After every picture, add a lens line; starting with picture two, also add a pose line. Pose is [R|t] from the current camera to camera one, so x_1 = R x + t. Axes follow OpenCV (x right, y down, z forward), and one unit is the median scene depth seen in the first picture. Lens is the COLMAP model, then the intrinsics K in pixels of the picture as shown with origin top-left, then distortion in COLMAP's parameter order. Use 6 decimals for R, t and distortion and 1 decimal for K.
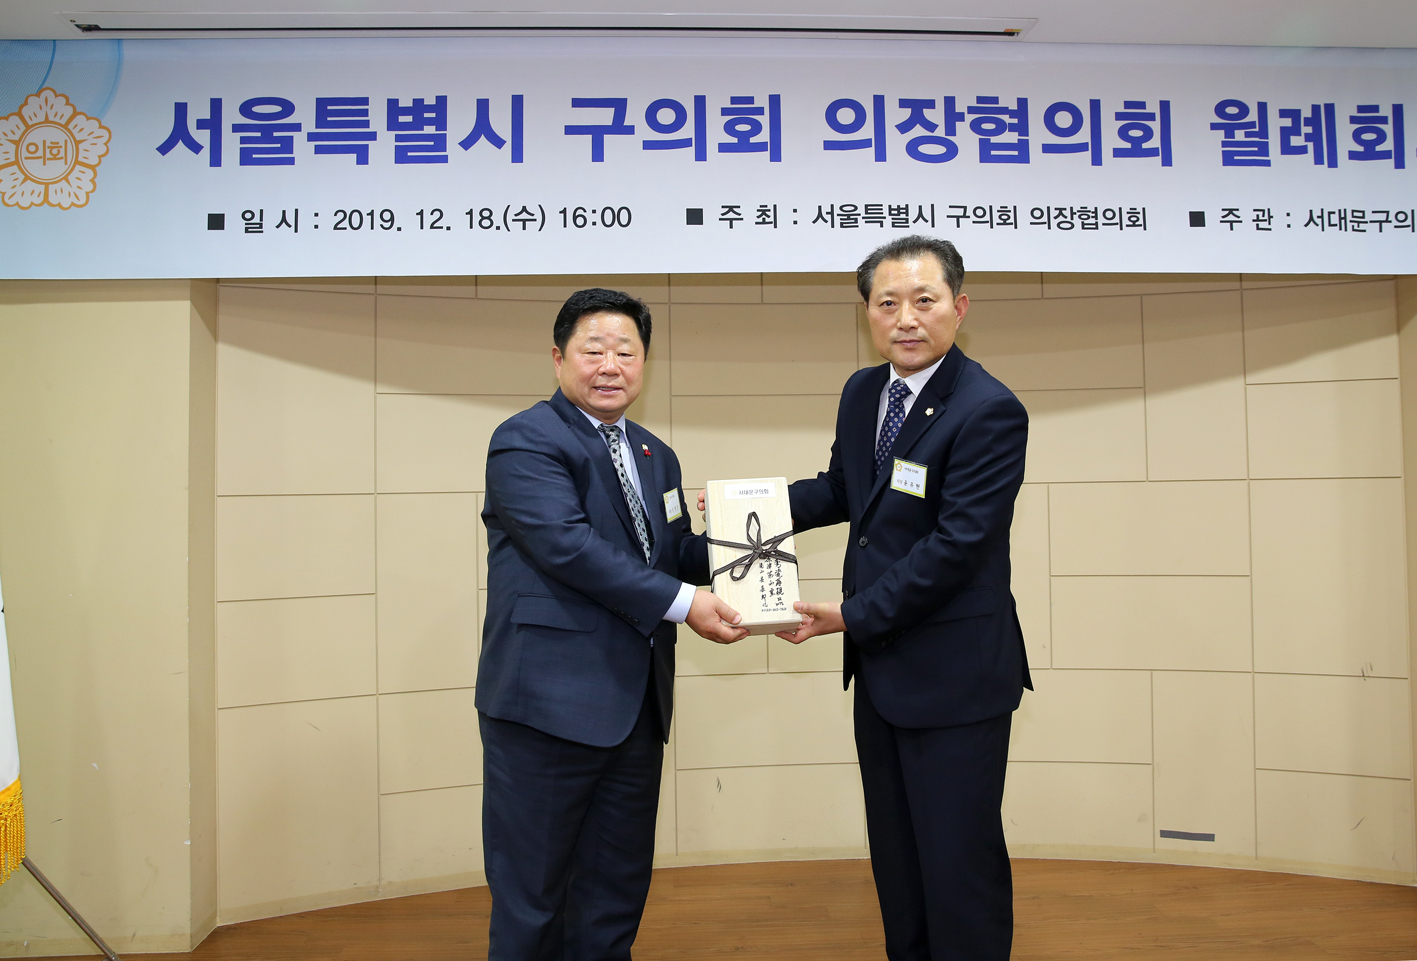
lens RADIAL K [[1083.8, 0, 727.3], [0, 1083.8, 440.8], [0, 0, 1]] dist [-0.111079, 0.087522]
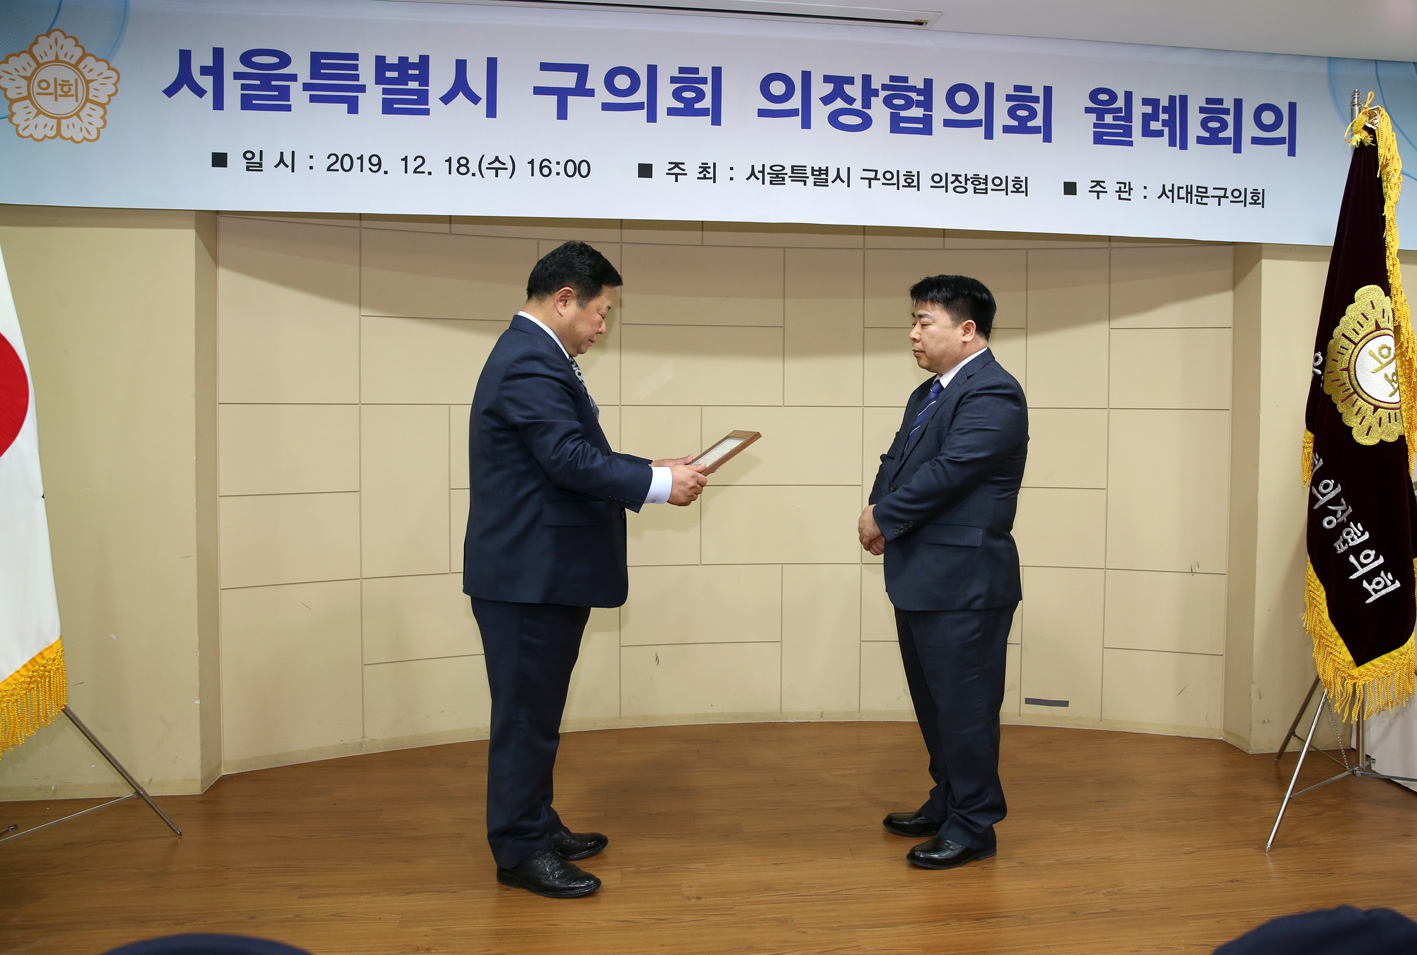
lens RADIAL K [[1032.4, 0, 760.2], [0, 1032.4, 437.7], [0, 0, 1]] dist [-0.109533, 0.083790]
pose [[0.996113, 0.018930, 0.086022, 0.003661], [-0.024863, 0.997346, 0.068428, 0.000513], [-0.084498, -0.070301, 0.993941, -0.127157]]
